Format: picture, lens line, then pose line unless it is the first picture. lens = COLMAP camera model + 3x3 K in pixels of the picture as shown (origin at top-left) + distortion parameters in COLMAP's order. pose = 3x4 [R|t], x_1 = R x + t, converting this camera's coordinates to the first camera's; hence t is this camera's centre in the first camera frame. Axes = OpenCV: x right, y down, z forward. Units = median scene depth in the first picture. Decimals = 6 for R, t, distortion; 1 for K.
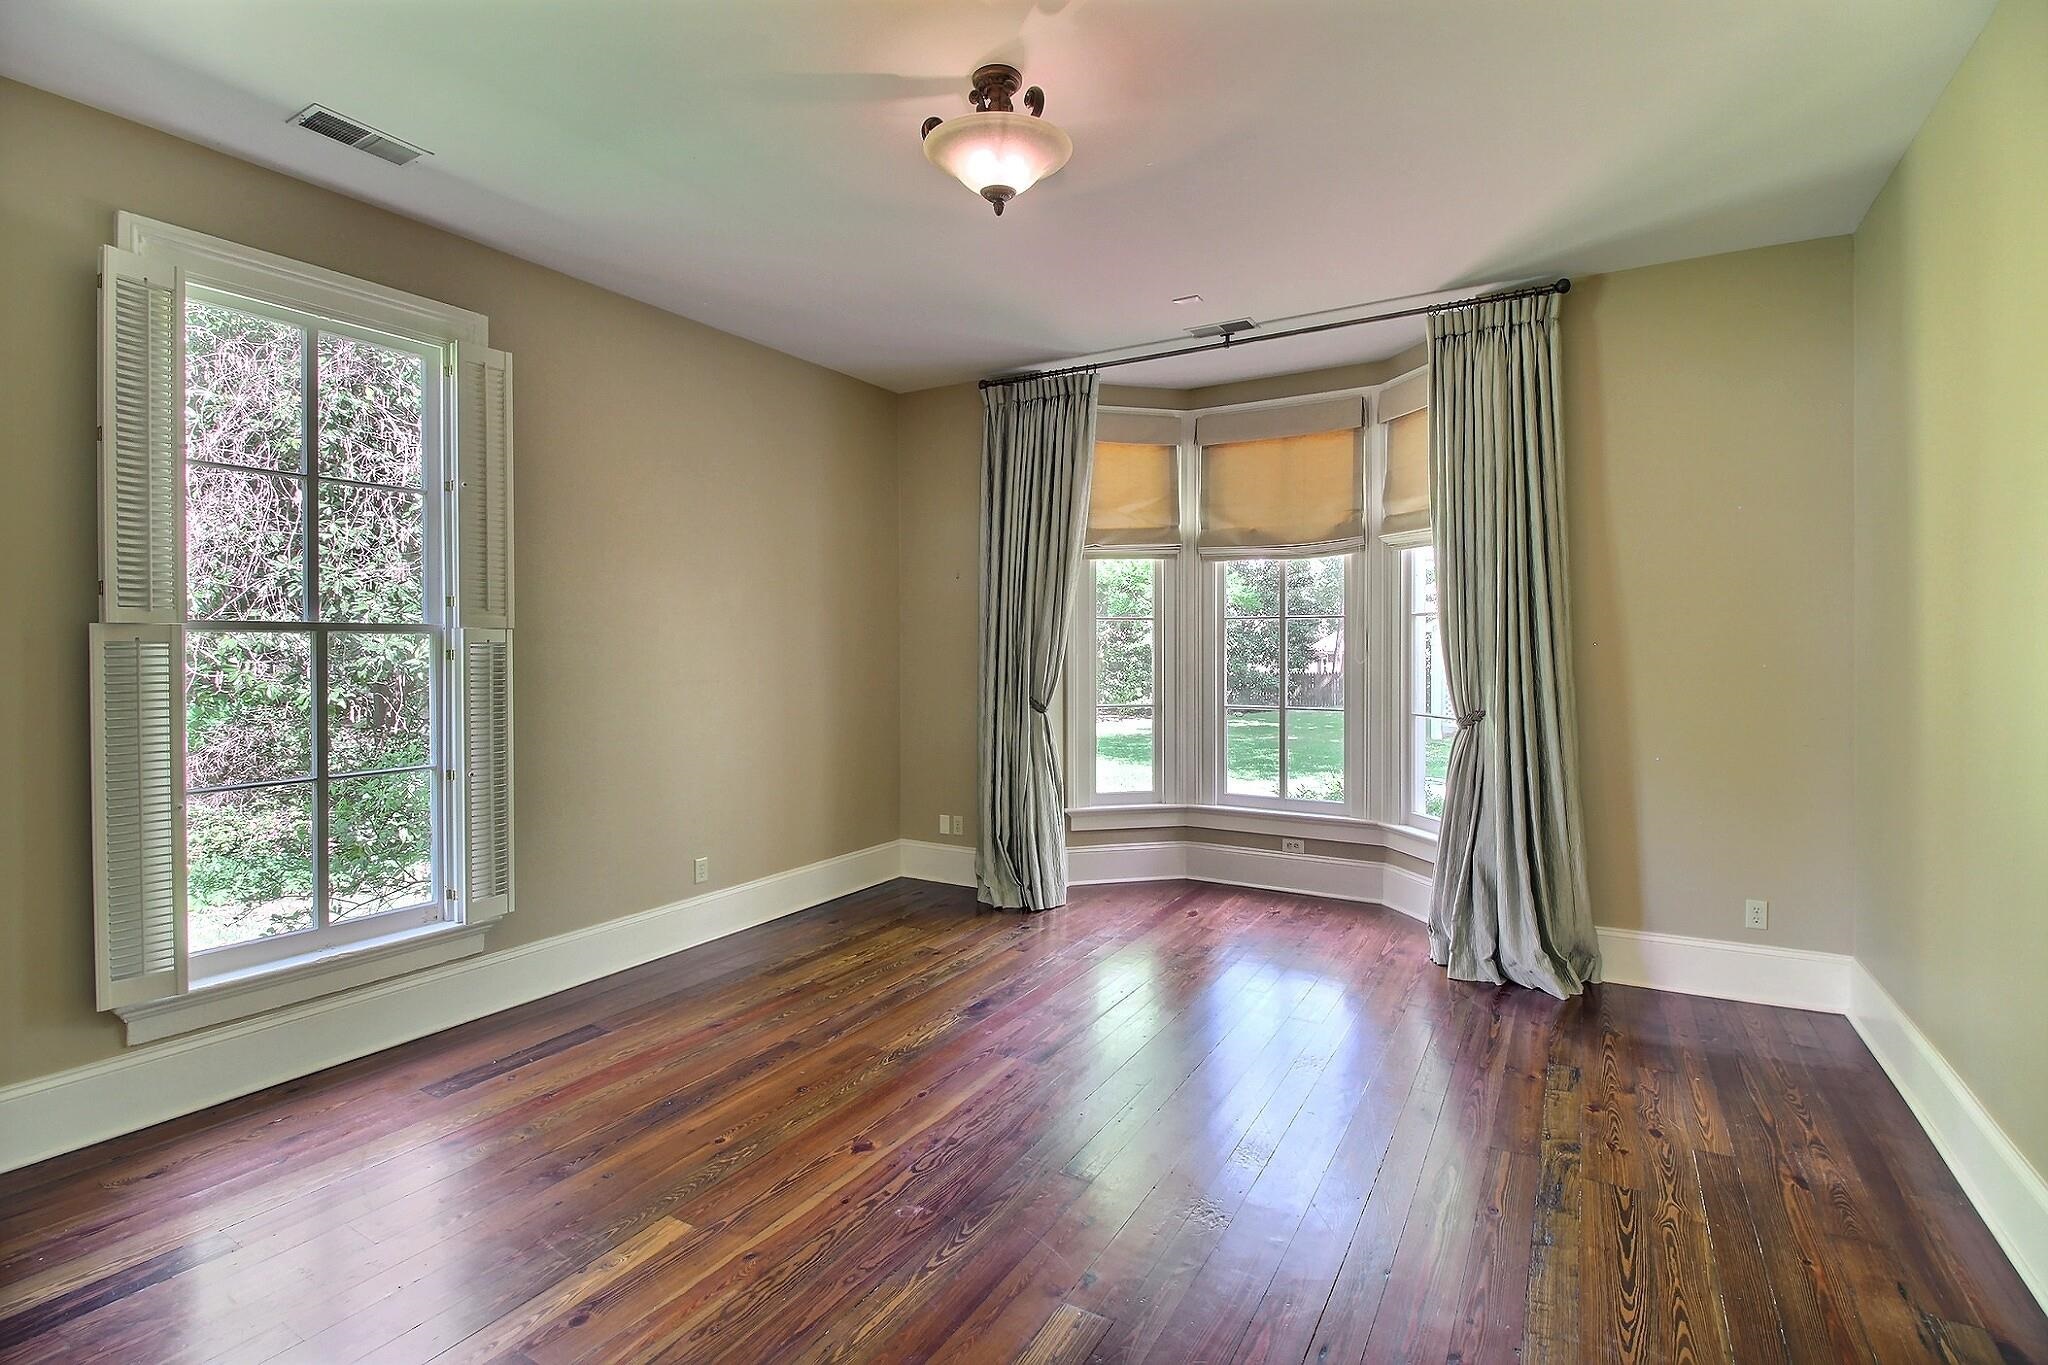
lens RADIAL K [[953.8, 0, 1009.6], [0, 953.8, 648.3], [0, 0, 1]] dist [-0.009398, -0.003119]
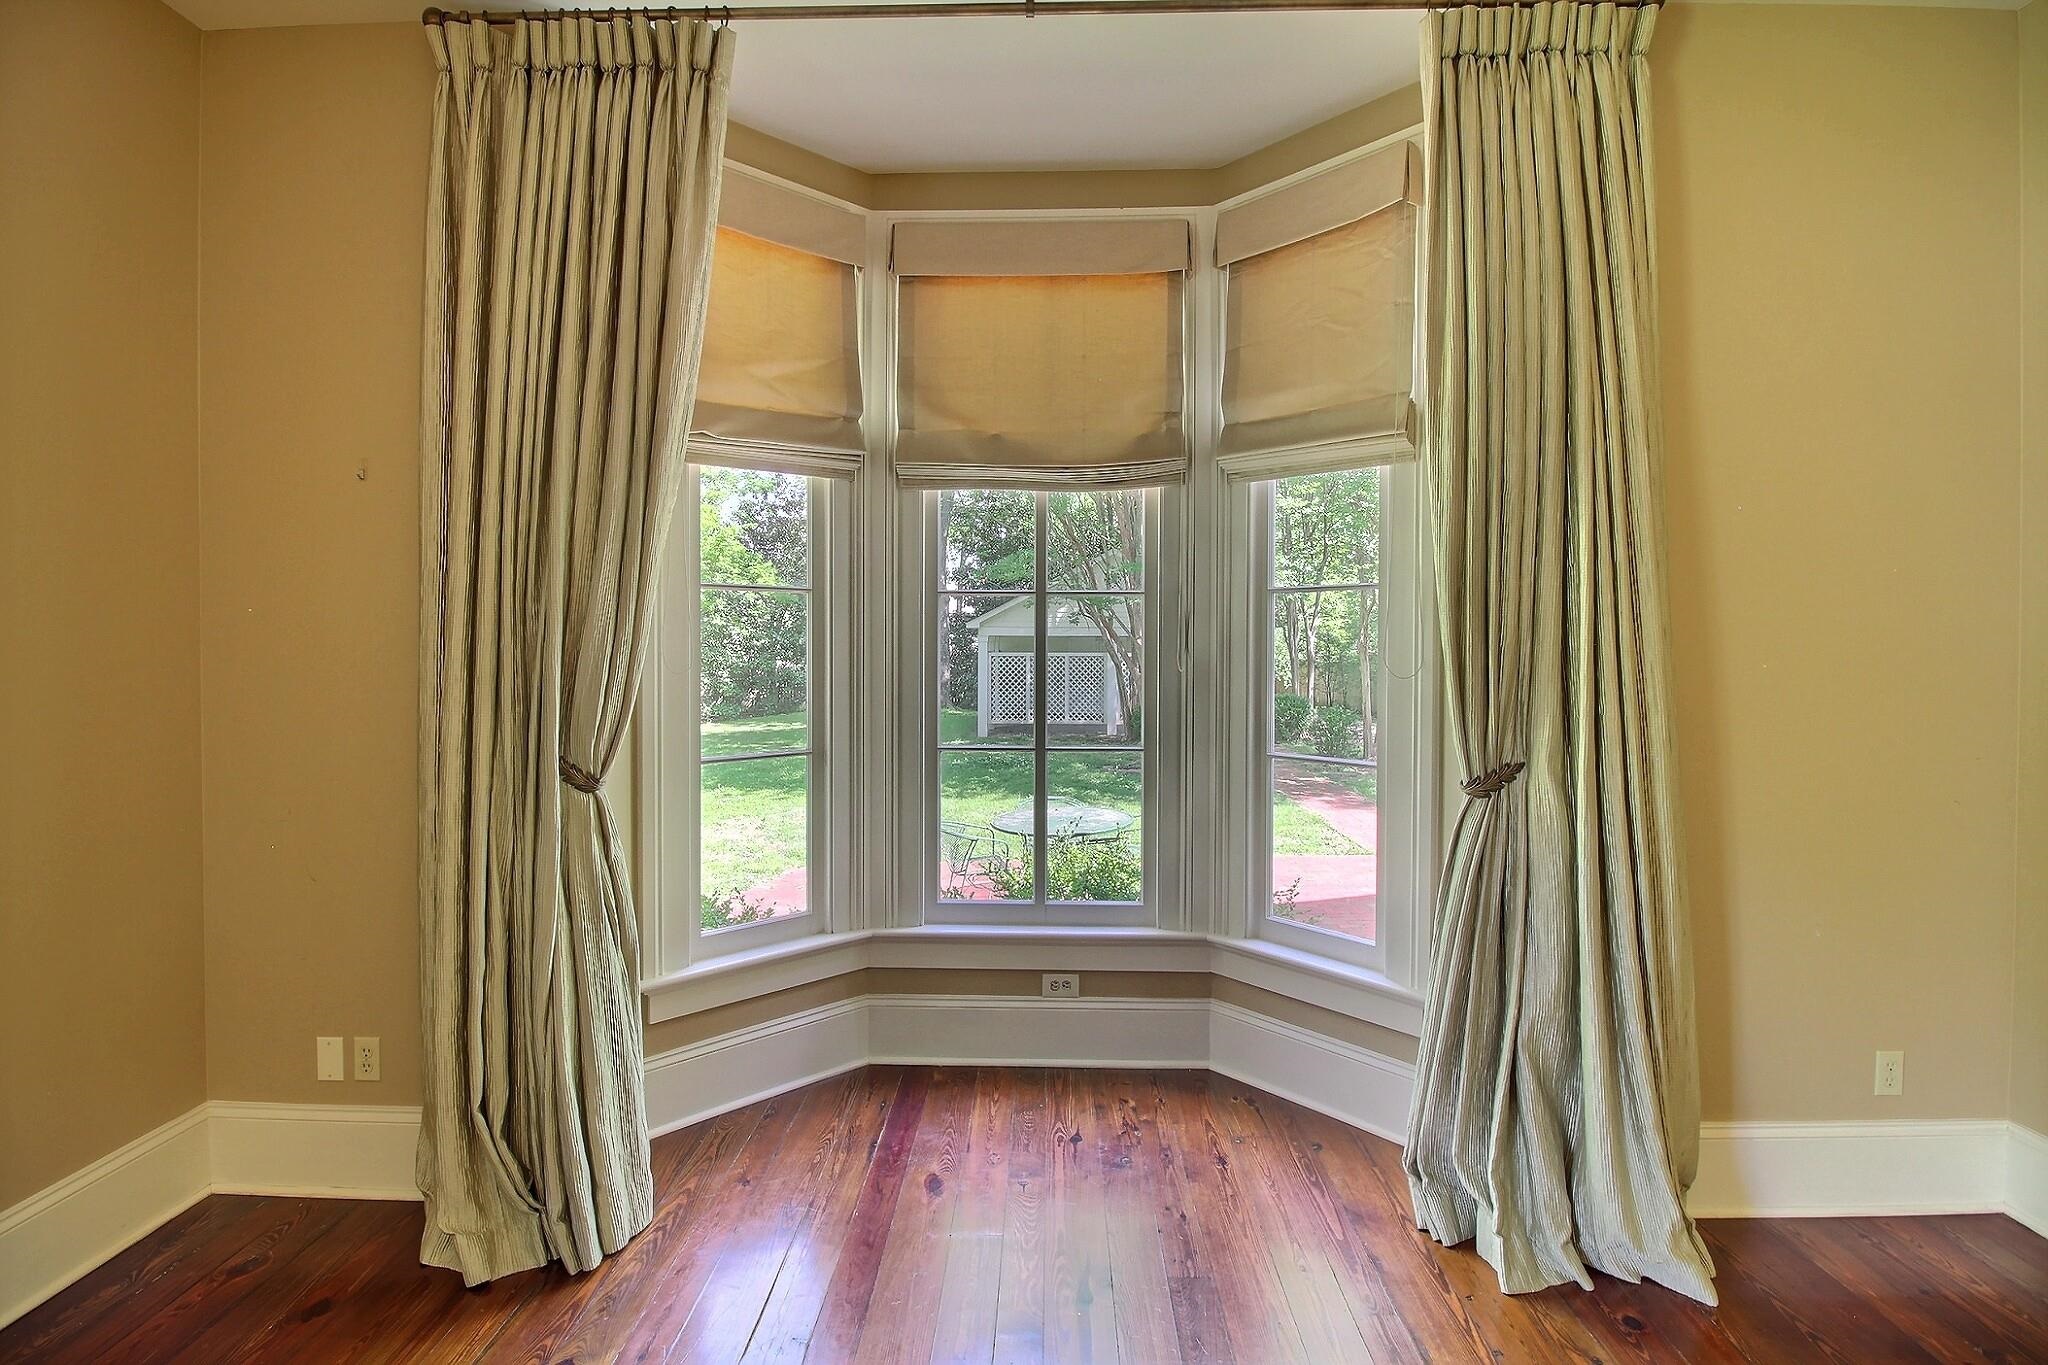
lens RADIAL K [[953.8, 0, 1033.1], [0, 953.8, 653.0], [0, 0, 1]] dist [-0.009398, -0.003119]
pose [[0.865648, -0.002431, 0.500647, -0.008305], [-0.002686, 0.999951, 0.009500, -0.001075], [-0.500645, -0.009568, 0.865600, 0.525637]]
